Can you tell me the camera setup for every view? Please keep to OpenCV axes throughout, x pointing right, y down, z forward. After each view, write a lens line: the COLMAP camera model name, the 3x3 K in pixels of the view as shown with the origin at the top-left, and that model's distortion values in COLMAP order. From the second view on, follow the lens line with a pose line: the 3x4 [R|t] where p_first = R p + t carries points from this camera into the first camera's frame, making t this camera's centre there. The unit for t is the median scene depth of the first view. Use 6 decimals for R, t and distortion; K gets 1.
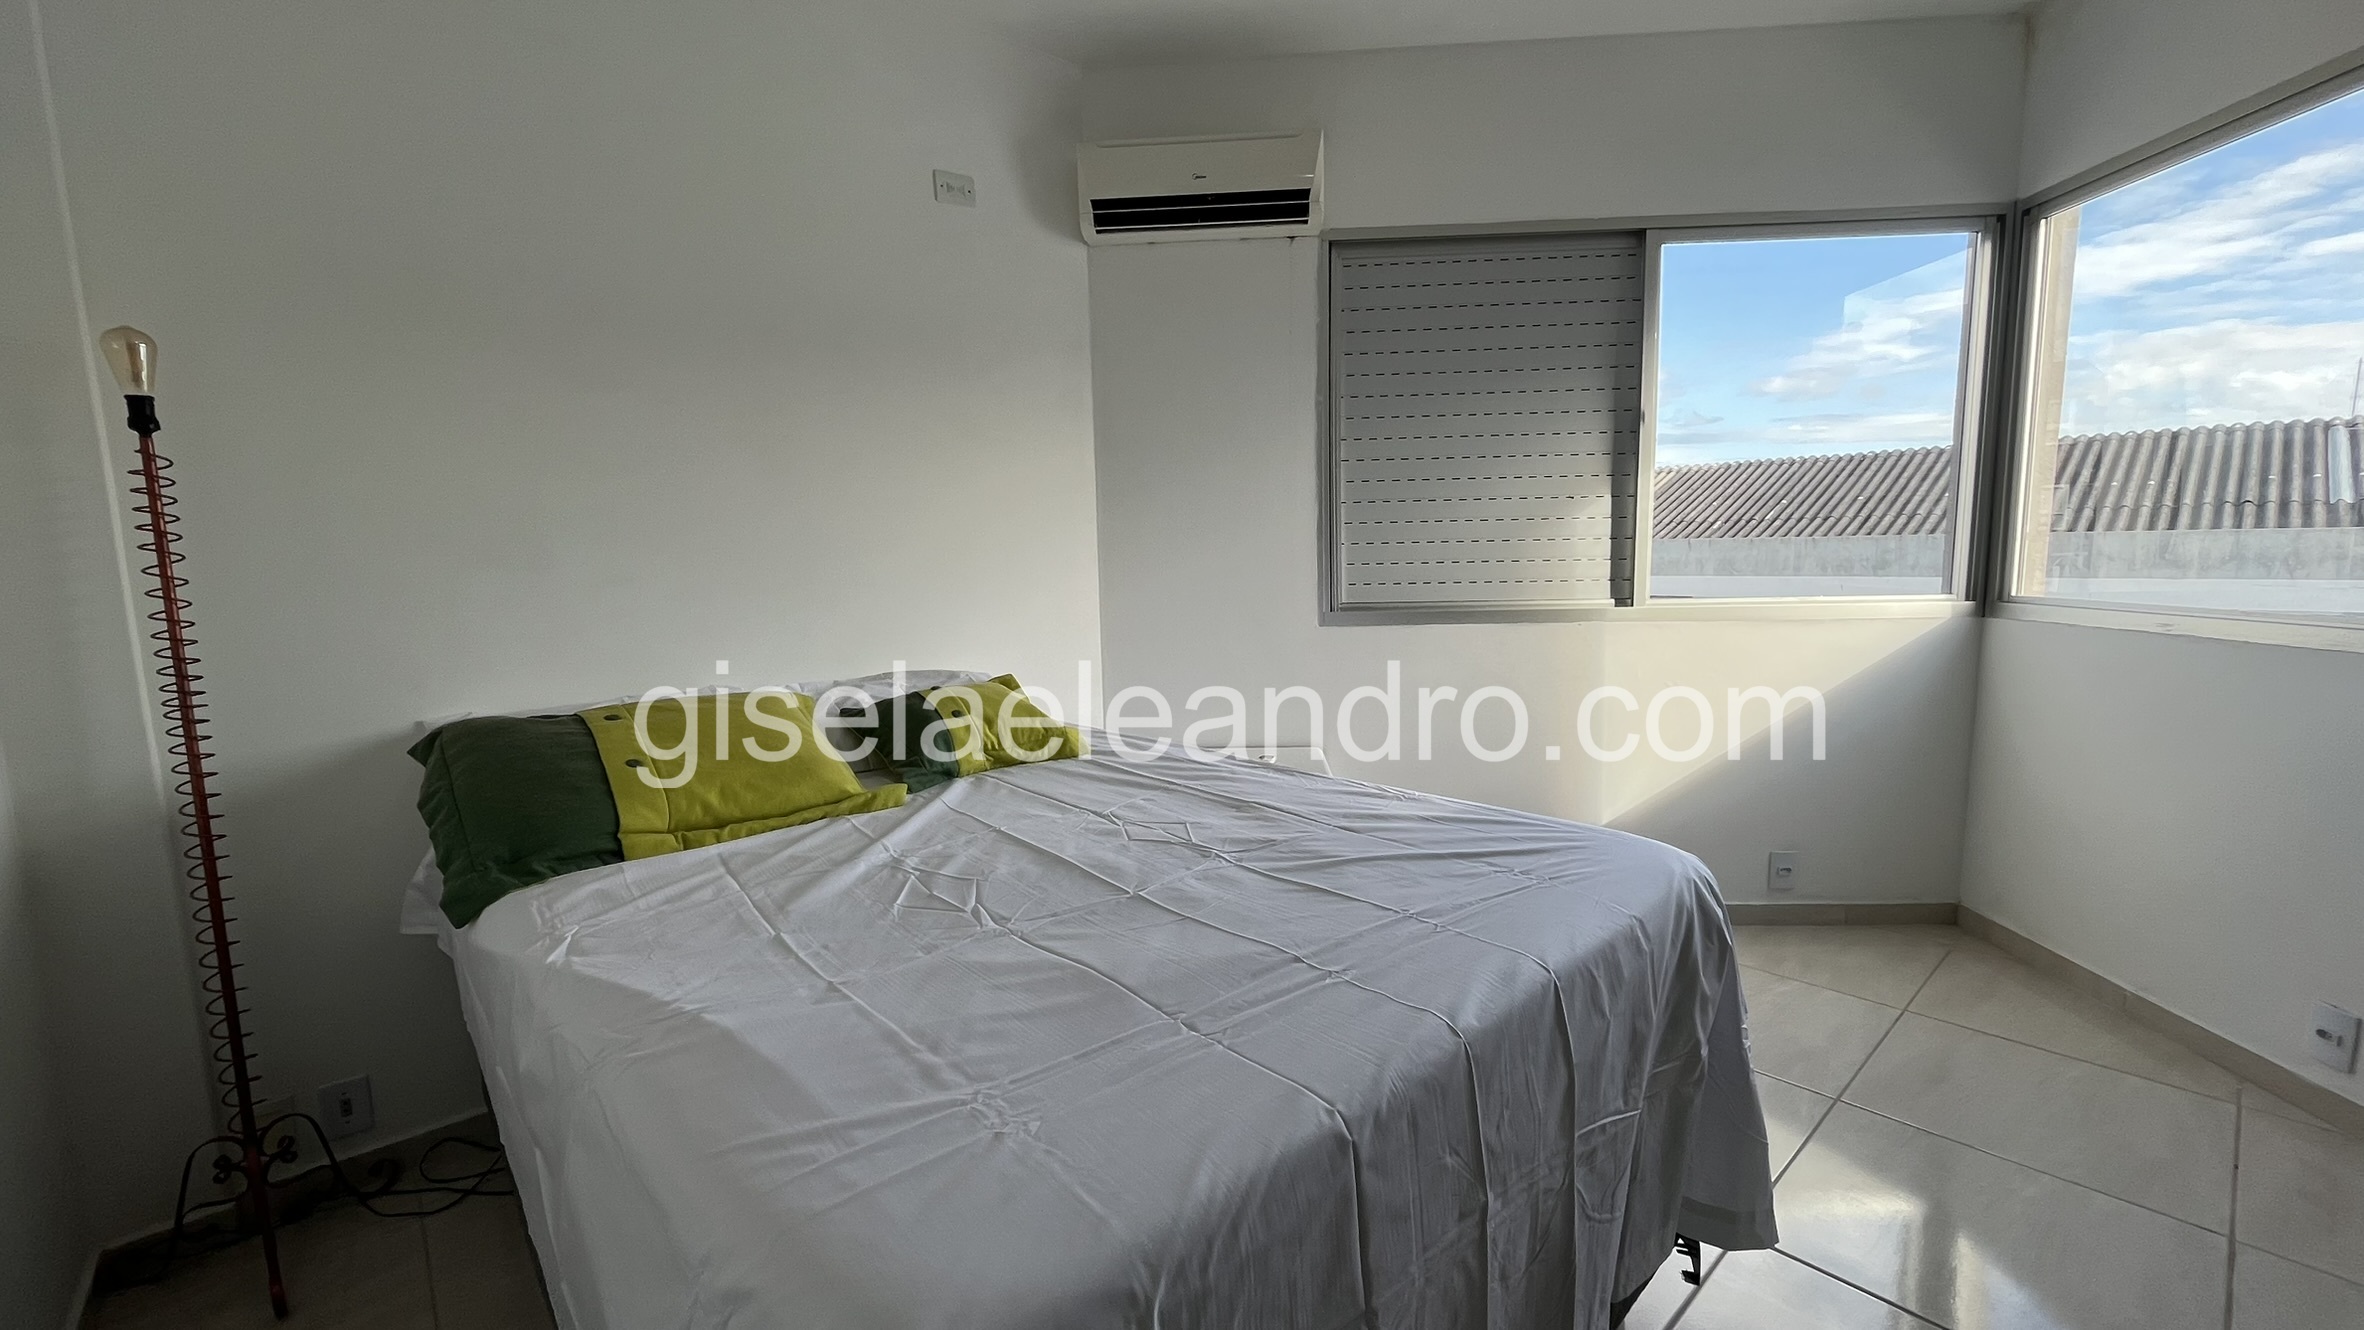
lens RADIAL K [[951.0, 0, 1172.4], [0, 951.0, 661.4], [0, 0, 1]] dist [0.002069, 0.000216]
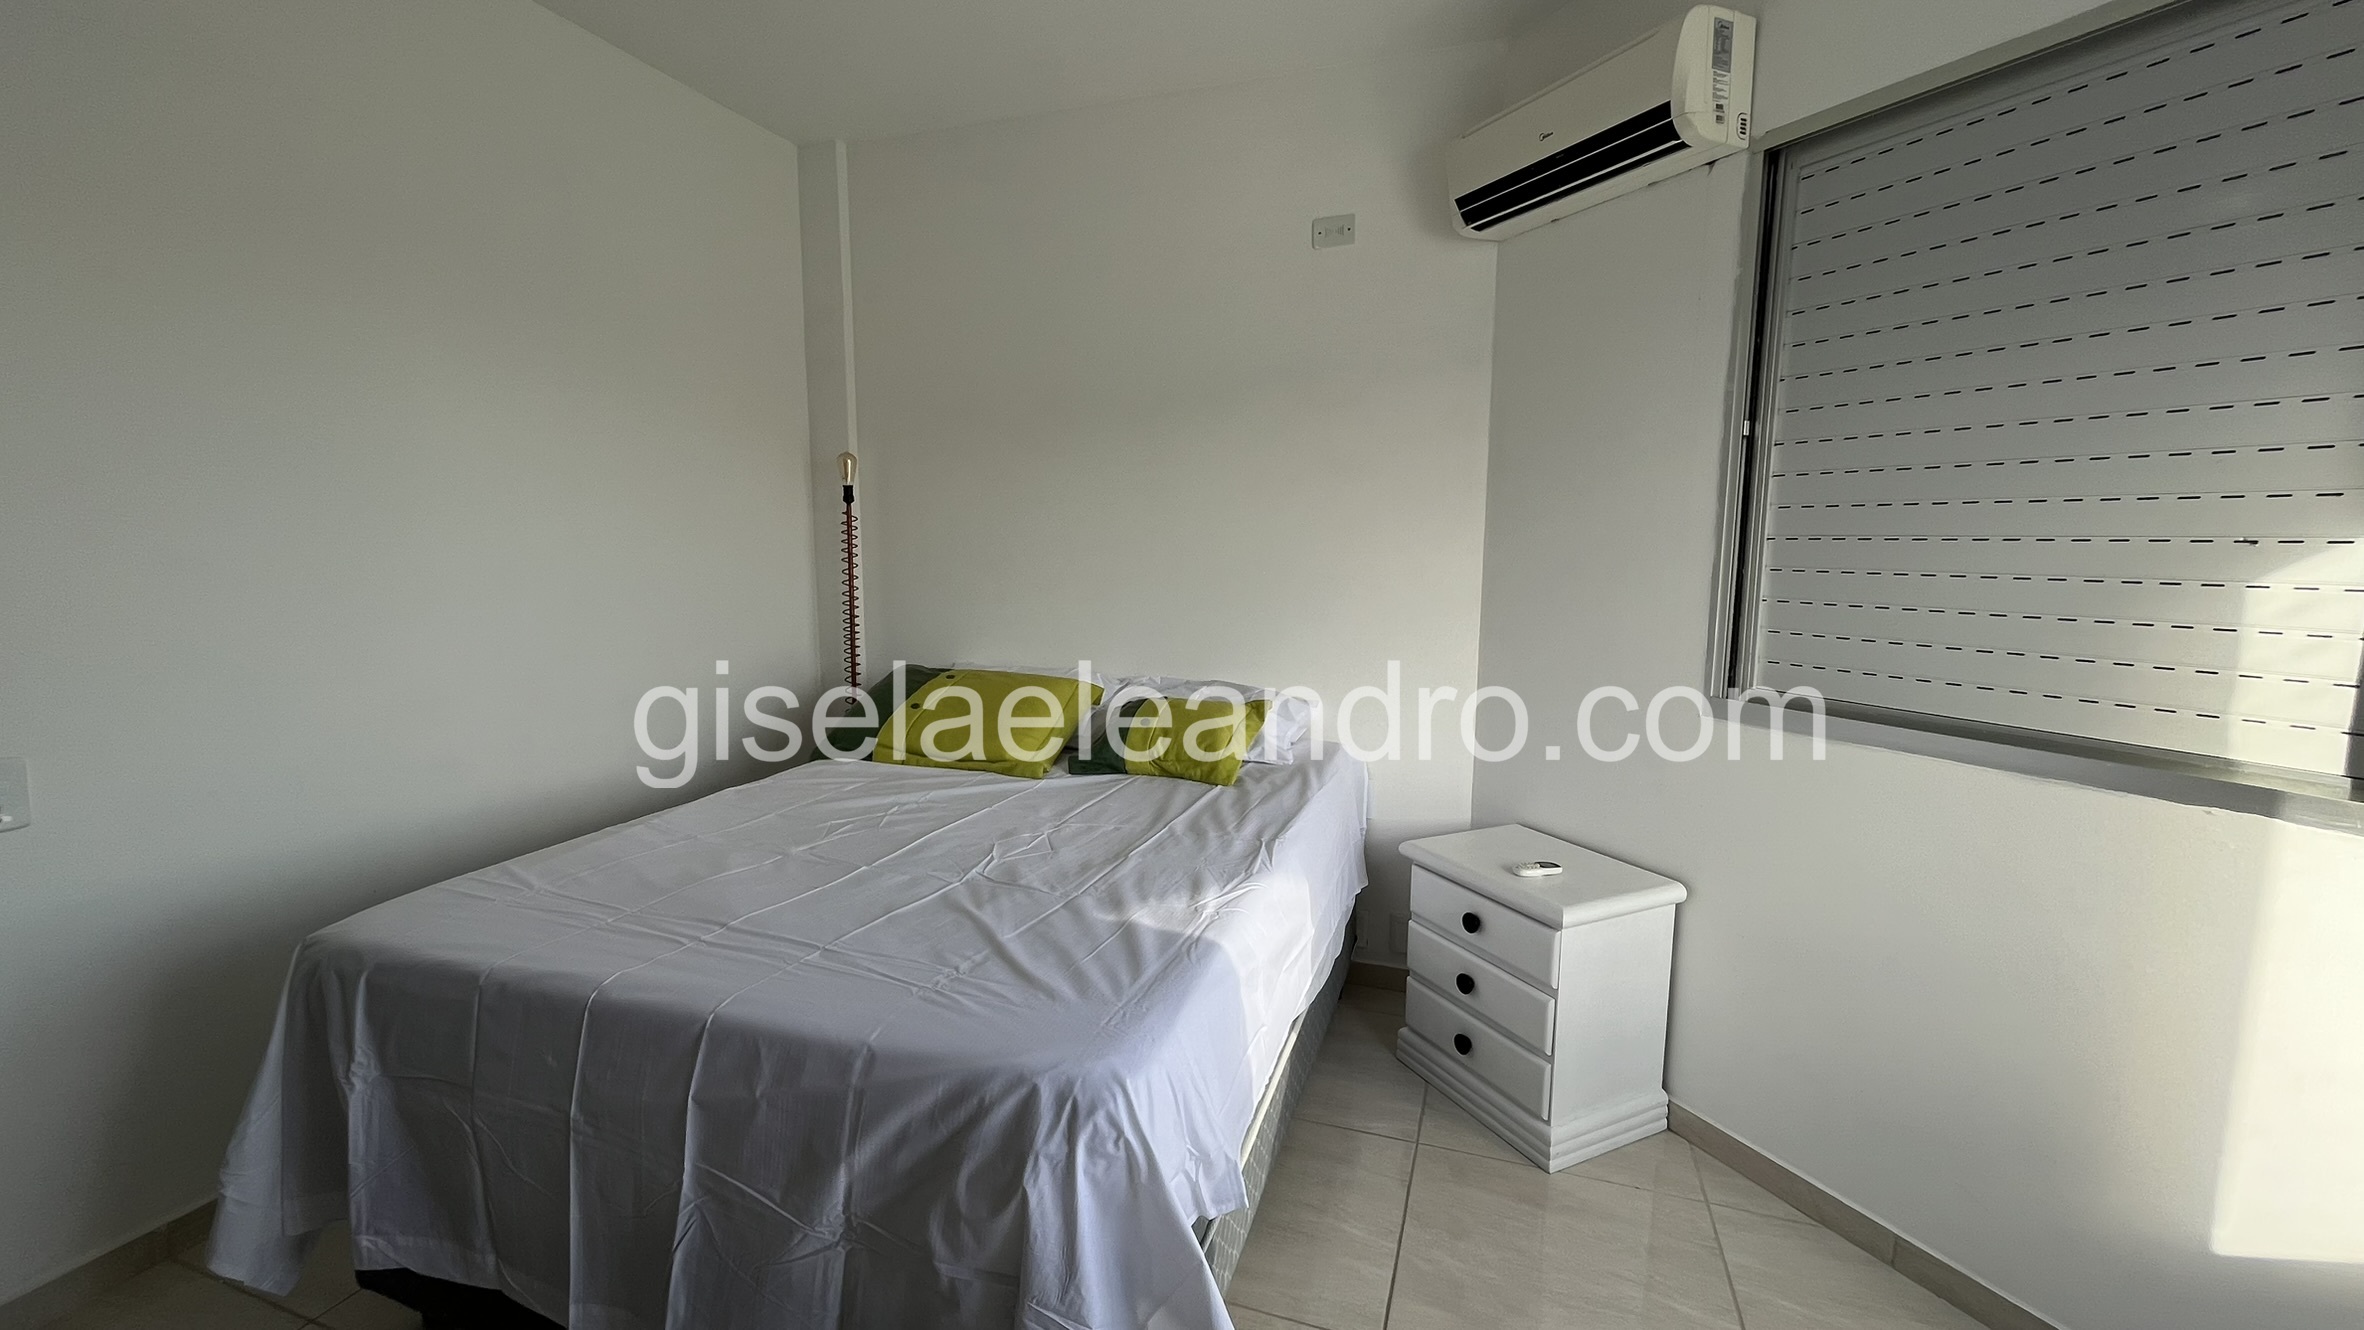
lens RADIAL K [[951.0, 0, 1172.9], [0, 951.0, 660.6], [0, 0, 1]] dist [0.002069, 0.000216]
pose [[0.490738, 0.136867, -0.860491, 0.630794], [-0.124912, 0.988435, 0.085980, -0.099933], [0.862307, 0.065292, 0.502159, 0.352926]]
